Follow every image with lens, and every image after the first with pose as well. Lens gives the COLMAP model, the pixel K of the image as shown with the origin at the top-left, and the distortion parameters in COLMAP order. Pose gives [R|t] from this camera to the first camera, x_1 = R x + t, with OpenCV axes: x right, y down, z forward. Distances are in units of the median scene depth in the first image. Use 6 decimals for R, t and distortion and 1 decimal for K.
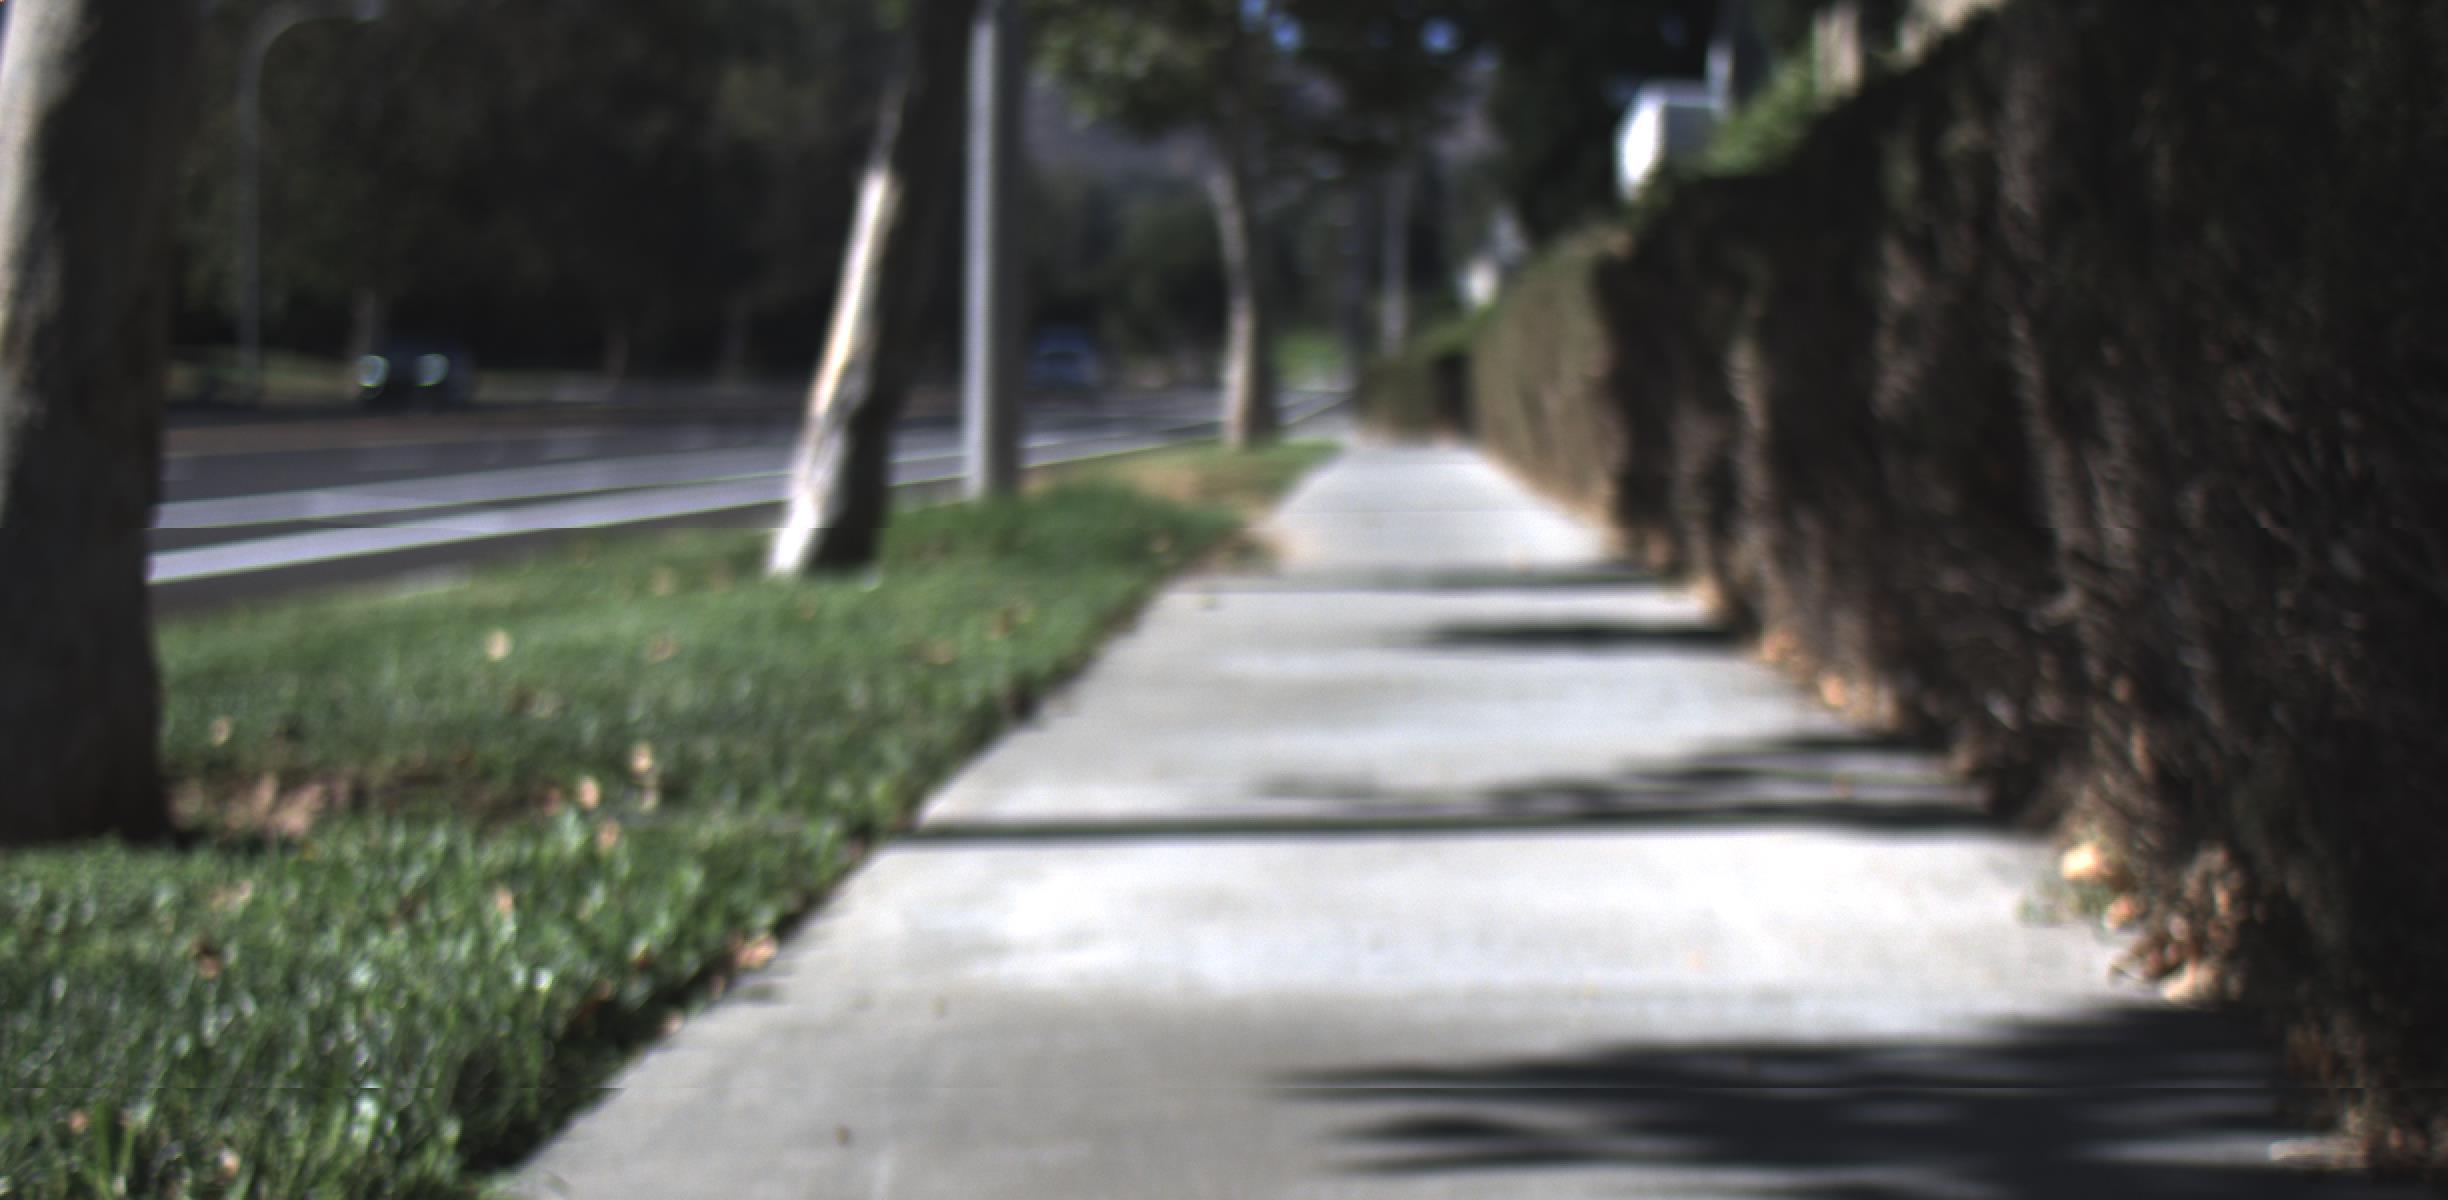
lens RADIAL K [[4441.8, 0, 1224.0], [0, 4441.8, 600.0], [0, 0, 1]] dist [0.047789, 0.184202]
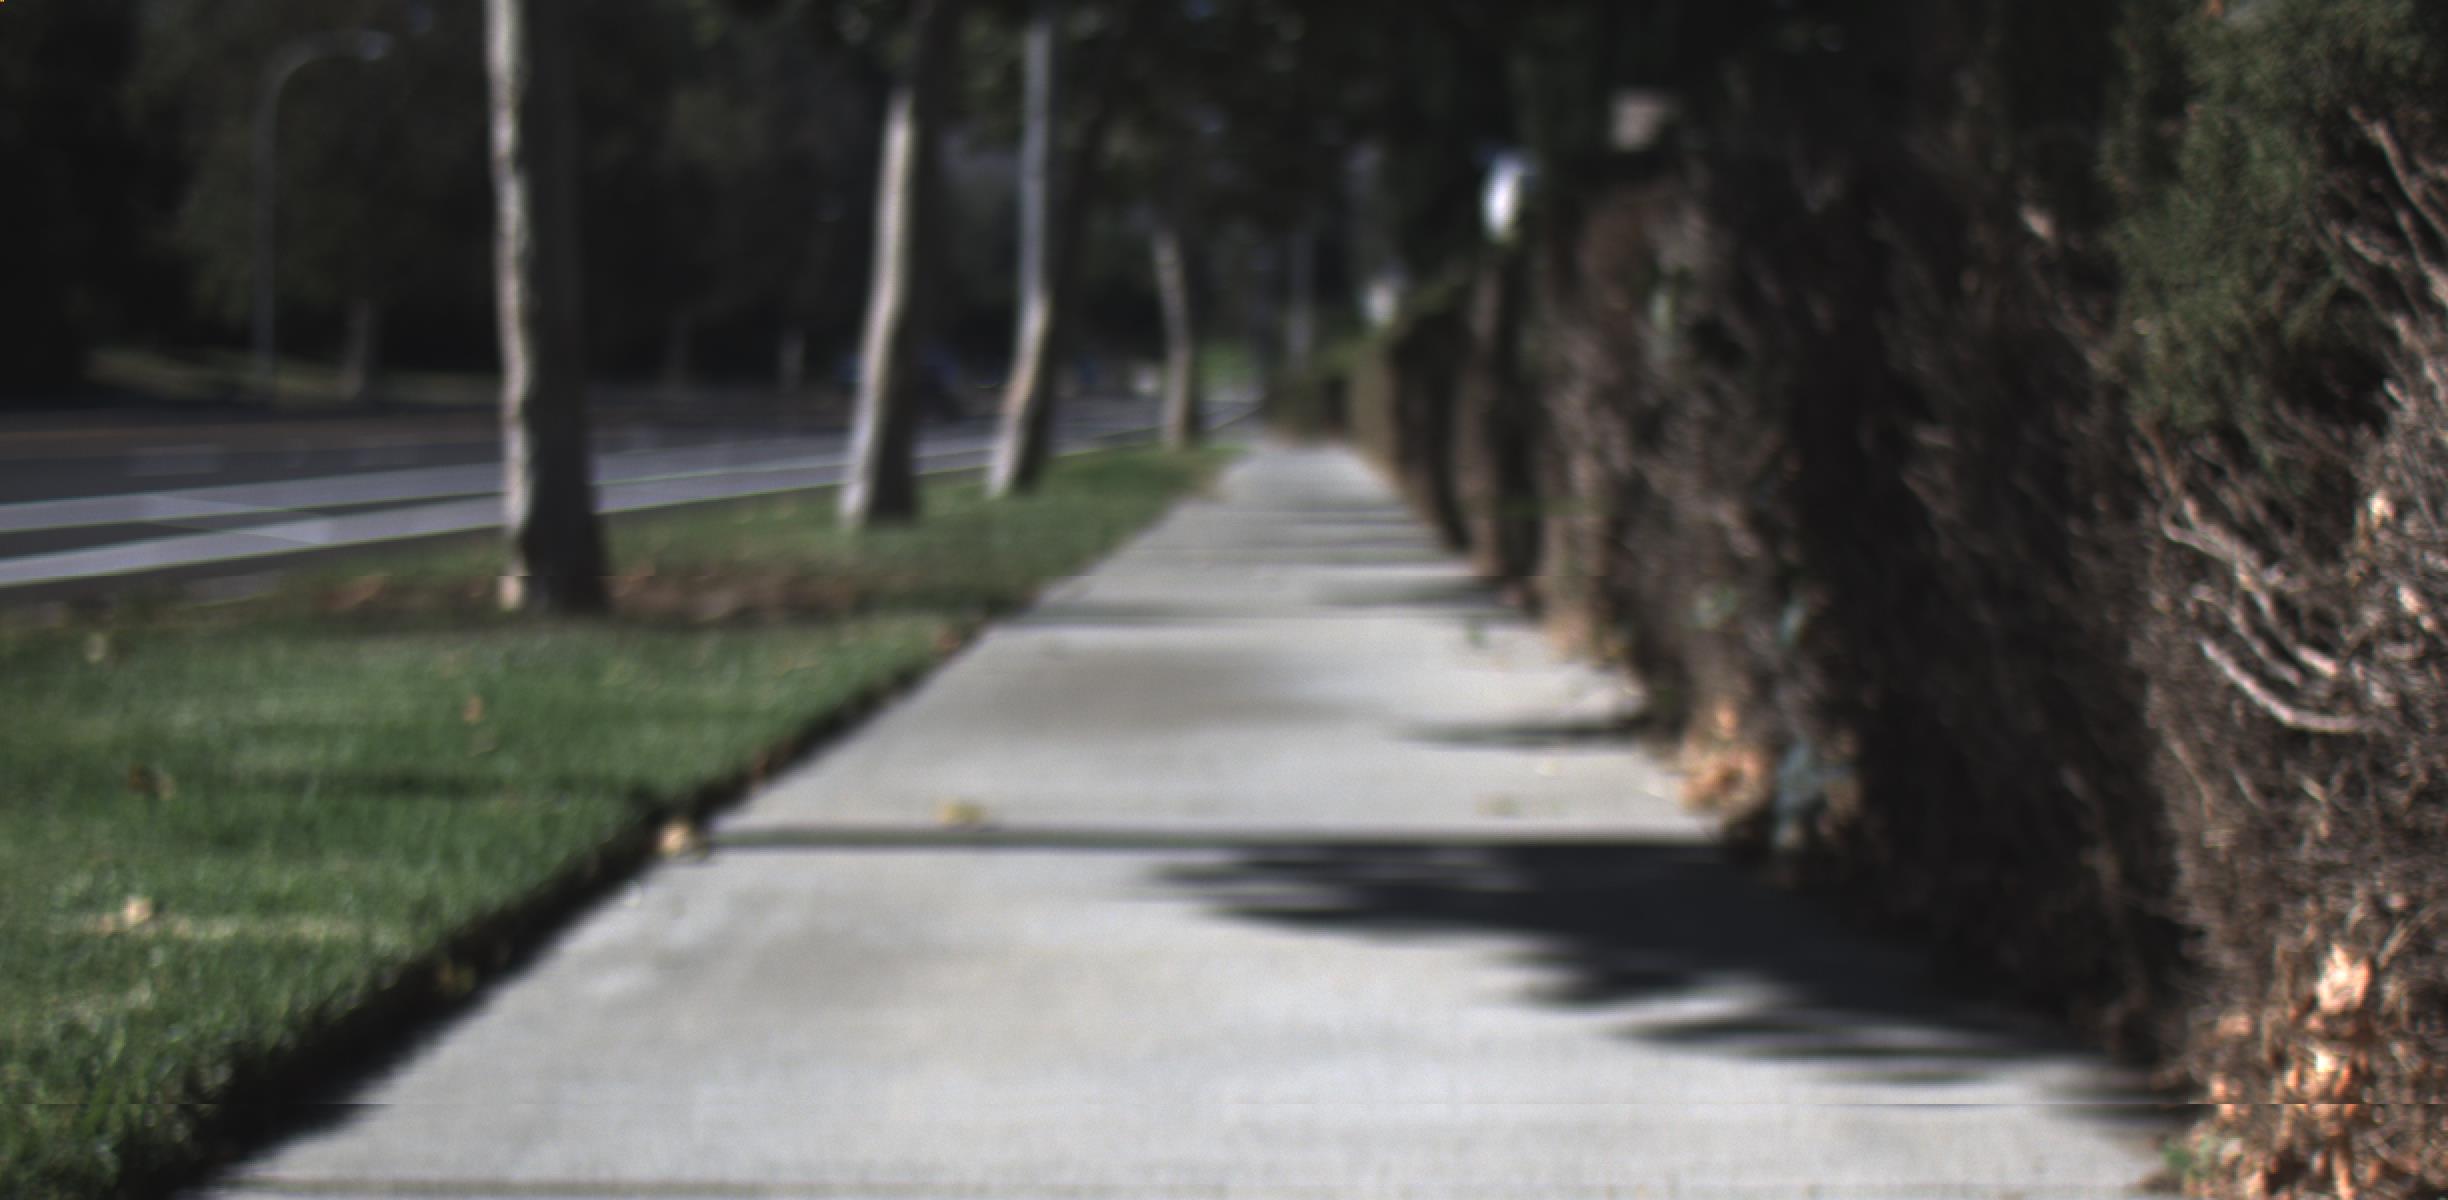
lens RADIAL K [[4828.6, 0, 1224.0], [0, 4828.6, 600.0], [0, 0, 1]] dist [0.047561, 0.349843]
pose [[0.999715, 0.008390, 0.022363, -0.009217], [-0.008281, 0.999953, -0.004954, 0.011204], [-0.022404, 0.004768, 0.999738, -0.262250]]
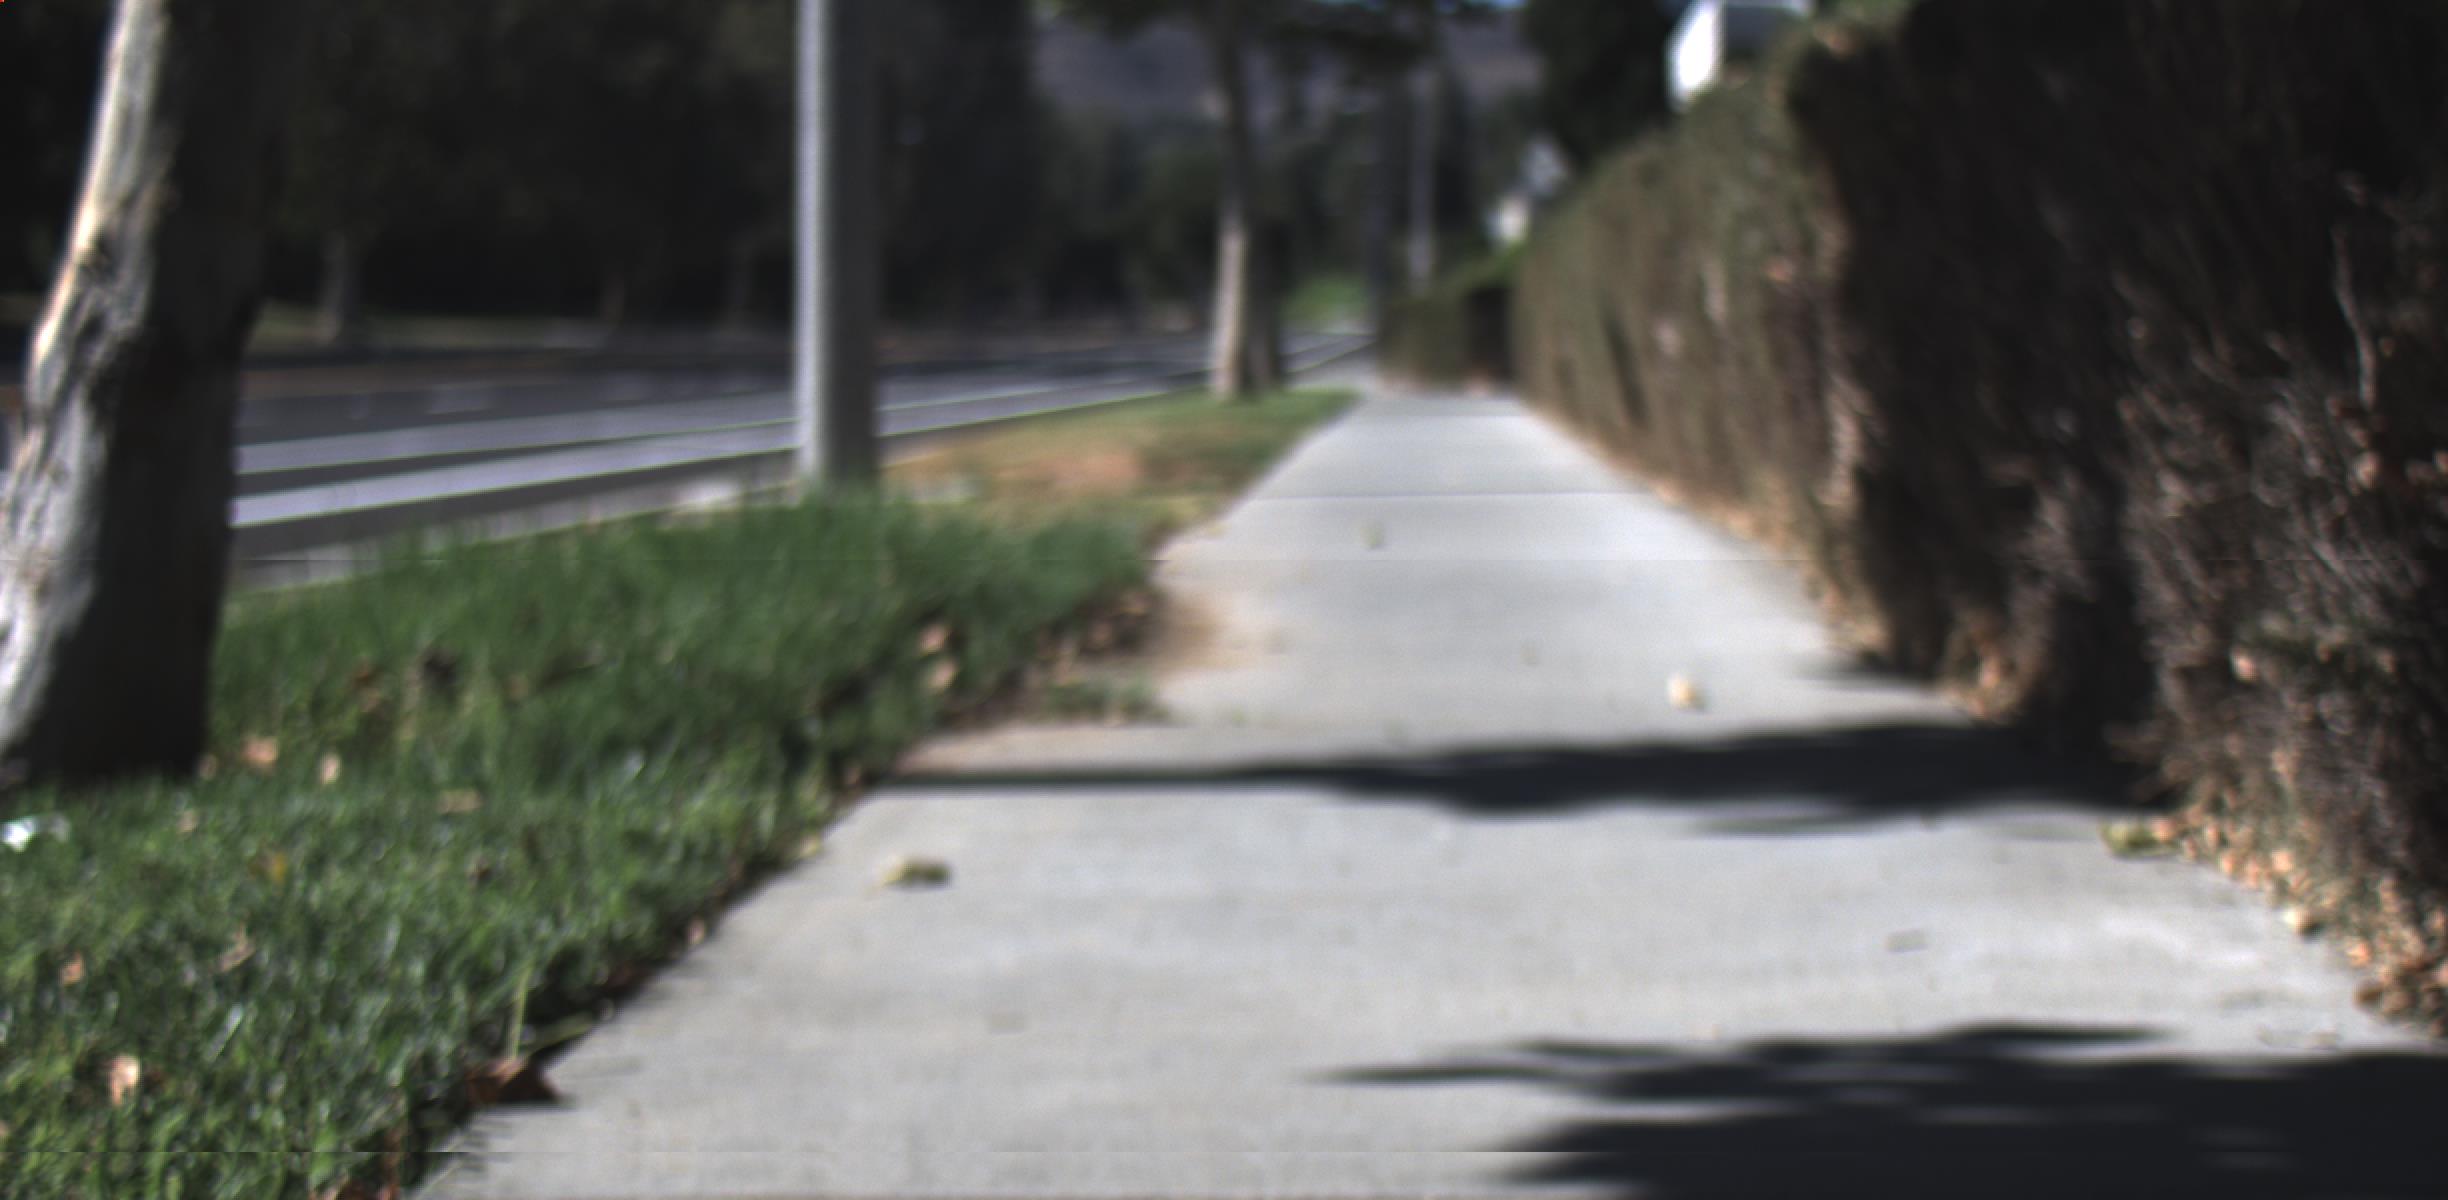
lens RADIAL K [[3815.1, 0, 1224.0], [0, 3815.1, 600.0], [0, 0, 1]] dist [-0.017543, -0.011447]
pose [[0.999903, -0.001845, -0.013806, 0.010268], [0.002142, 0.999765, 0.021574, -0.010909], [0.013763, -0.021601, 0.999672, 0.254999]]
